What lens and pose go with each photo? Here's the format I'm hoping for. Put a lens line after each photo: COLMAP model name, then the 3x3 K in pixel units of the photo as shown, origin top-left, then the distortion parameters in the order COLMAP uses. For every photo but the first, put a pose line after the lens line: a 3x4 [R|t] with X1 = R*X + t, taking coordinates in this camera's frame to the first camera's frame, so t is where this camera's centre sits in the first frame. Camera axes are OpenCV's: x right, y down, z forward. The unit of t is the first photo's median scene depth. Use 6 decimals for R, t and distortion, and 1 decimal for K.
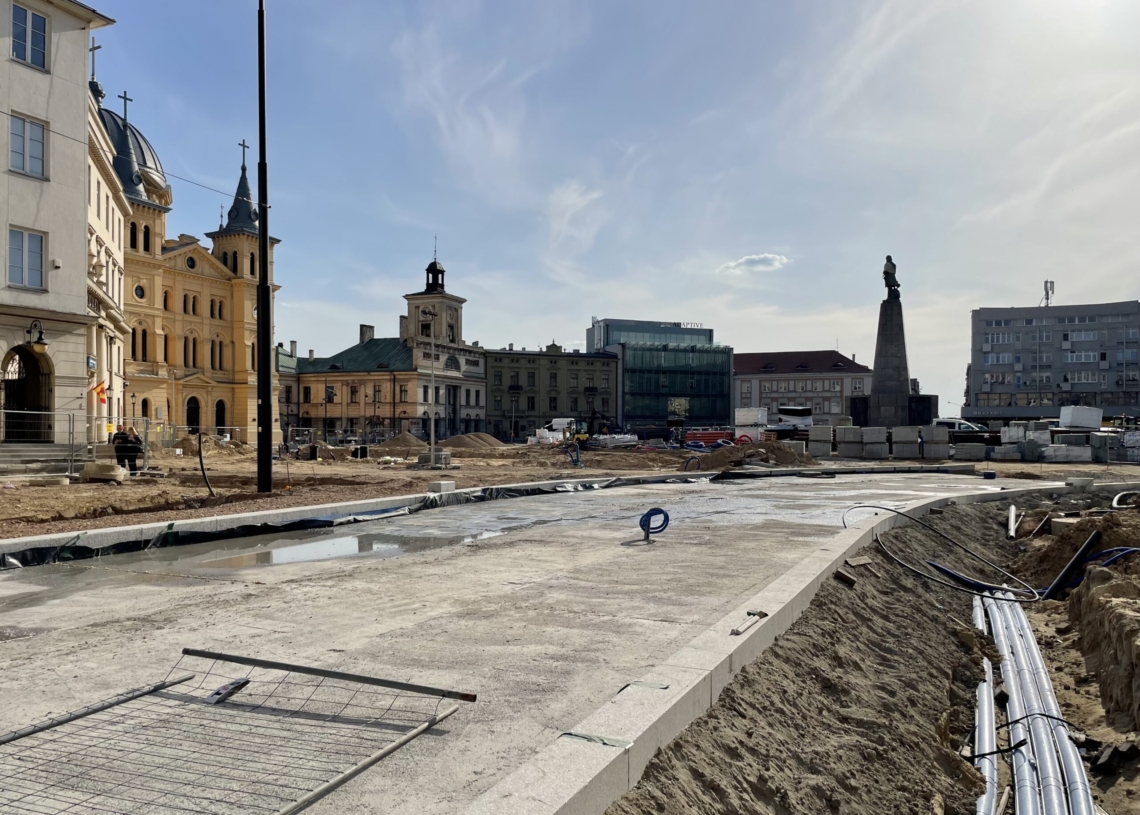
lens RADIAL K [[883.3, 0, 573.0], [0, 883.3, 415.8], [0, 0, 1]] dist [0.102412, -0.127561]
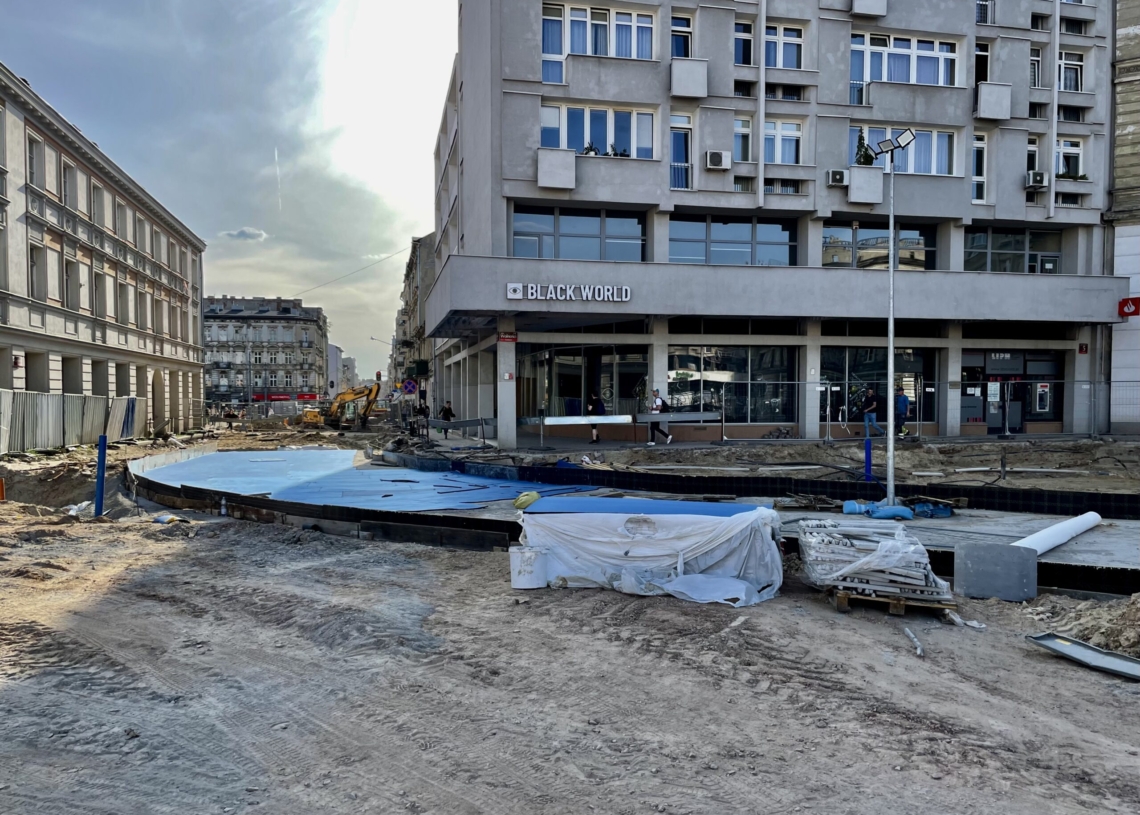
lens RADIAL K [[883.3, 0, 544.3], [0, 883.3, 438.8], [0, 0, 1]] dist [0.102412, -0.127561]
pose [[0.783502, -0.027297, 0.620789, 0.326998], [-0.004842, 0.998736, 0.050027, 0.018606], [-0.621370, -0.042202, 0.782380, 0.827959]]
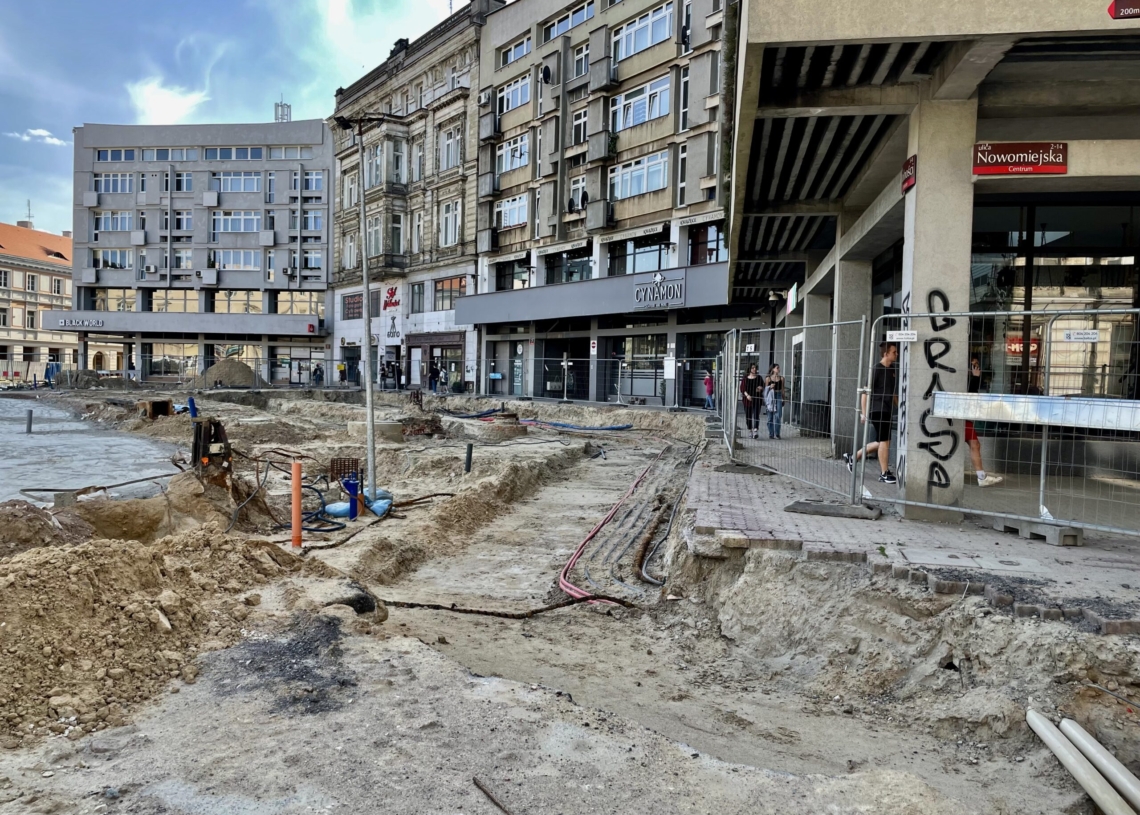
lens RADIAL K [[883.3, 0, 570.9], [0, 883.3, 409.6], [0, 0, 1]] dist [0.102412, -0.127561]
pose [[0.964375, 0.008100, 0.264415, 0.582974], [-0.020902, 0.998739, 0.045639, 0.016895], [-0.263711, -0.049540, 0.963329, 0.402863]]
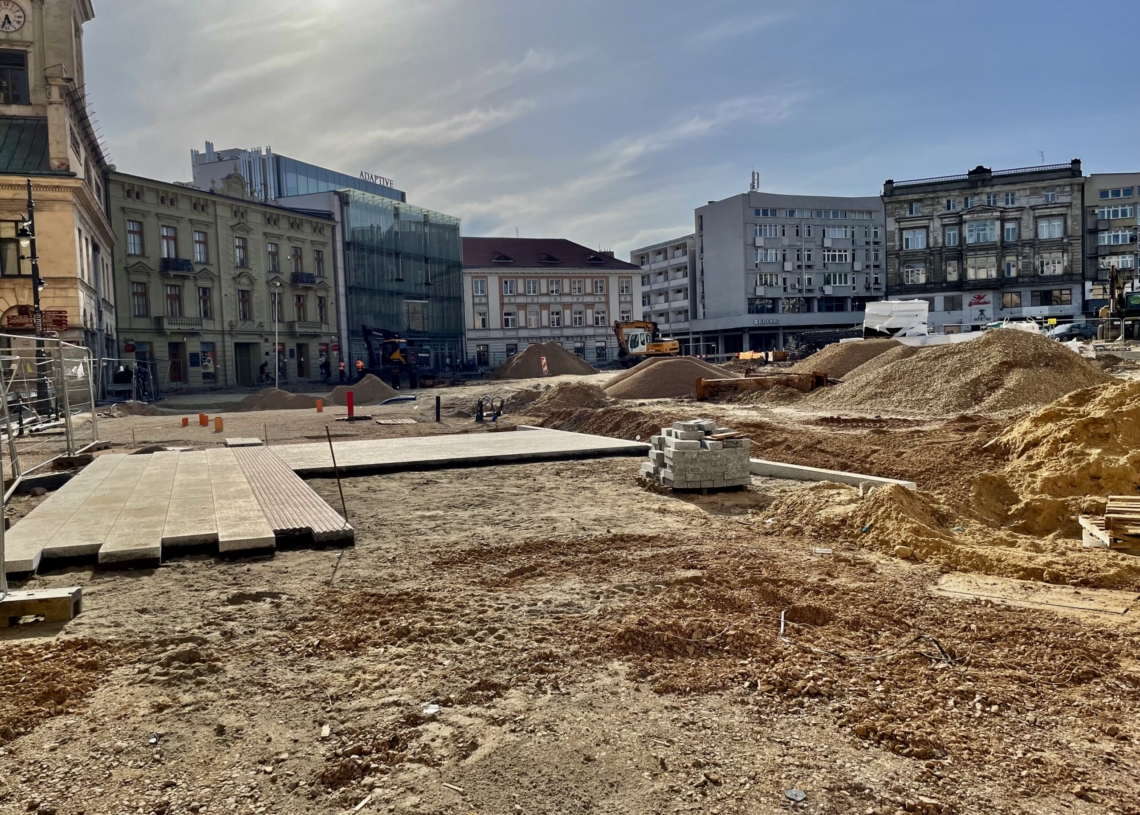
lens RADIAL K [[883.3, 0, 549.8], [0, 883.3, 403.3], [0, 0, 1]] dist [0.102412, -0.127561]
pose [[0.665612, -0.069248, 0.743078, -0.277301], [0.030571, 0.997380, 0.065562, 0.012268], [-0.745671, -0.020922, 0.665985, 0.586892]]
